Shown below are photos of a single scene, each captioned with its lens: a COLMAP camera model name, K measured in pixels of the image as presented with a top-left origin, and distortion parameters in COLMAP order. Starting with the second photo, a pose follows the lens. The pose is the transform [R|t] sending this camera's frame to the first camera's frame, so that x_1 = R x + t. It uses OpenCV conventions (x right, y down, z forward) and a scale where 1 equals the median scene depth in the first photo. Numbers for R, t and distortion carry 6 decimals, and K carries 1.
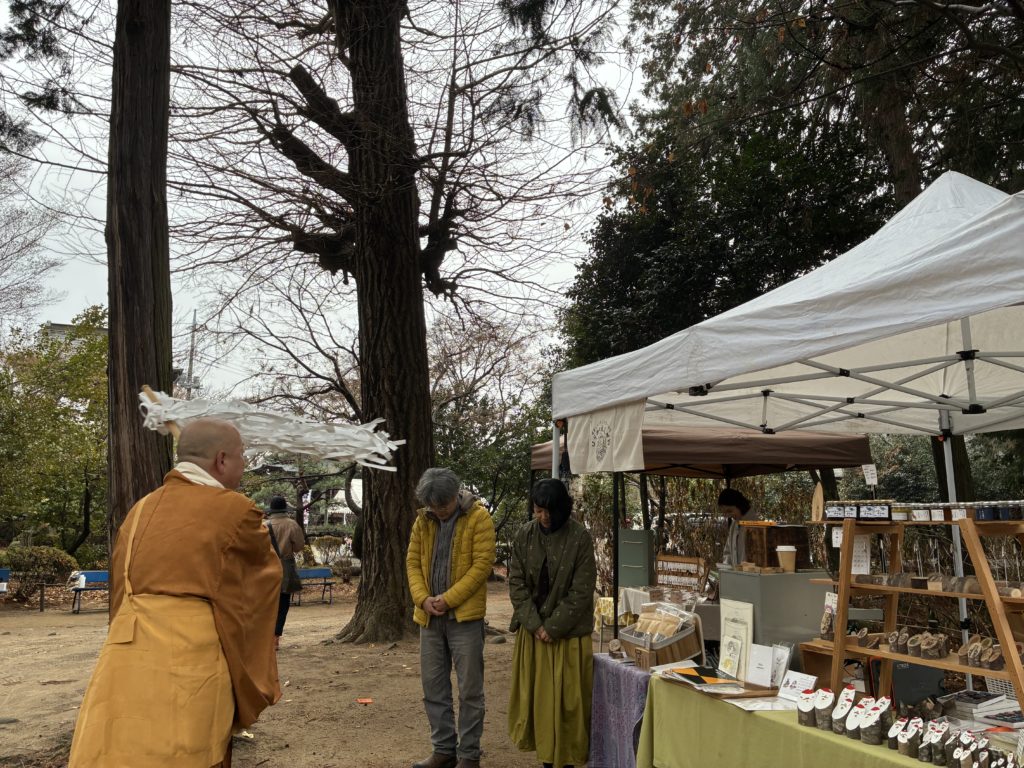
lens RADIAL K [[696.4, 0, 512.0], [0, 696.4, 384.0], [0, 0, 1]] dist [-0.001777, 0.047163]
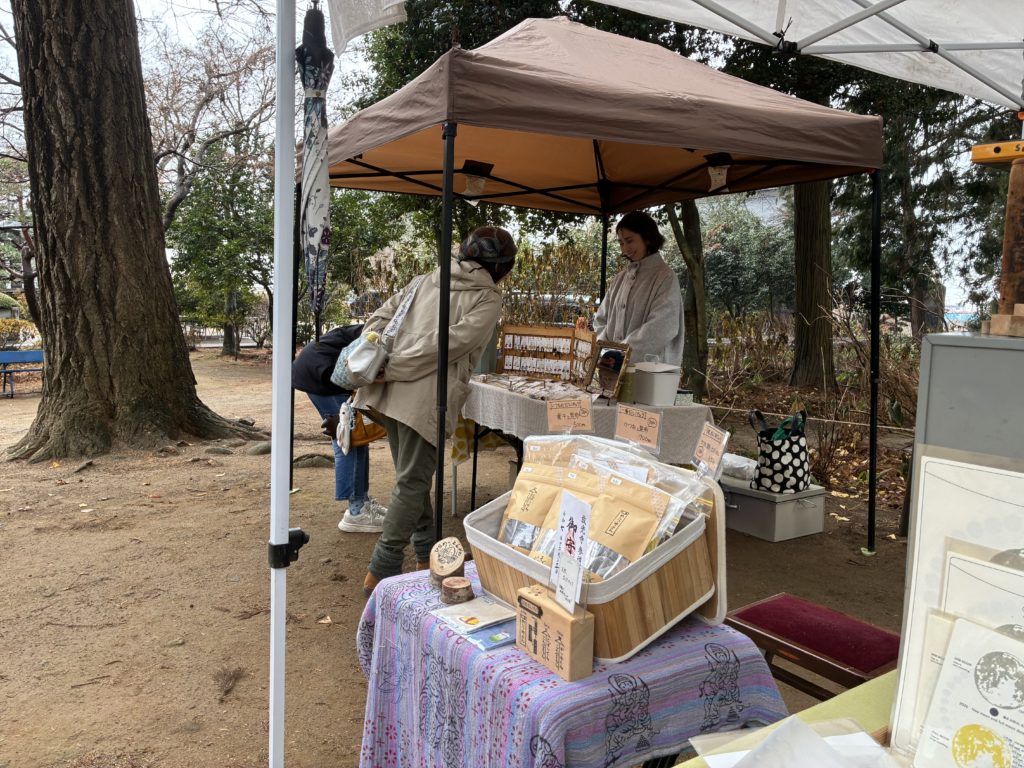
lens RADIAL K [[696.4, 0, 512.0], [0, 696.4, 384.0], [0, 0, 1]] dist [-0.001777, 0.047163]
pose [[0.965746, -0.019484, 0.258756, 0.039518], [-0.060317, 0.953009, 0.296878, 0.082709], [-0.252381, -0.302316, 0.919189, 0.307836]]
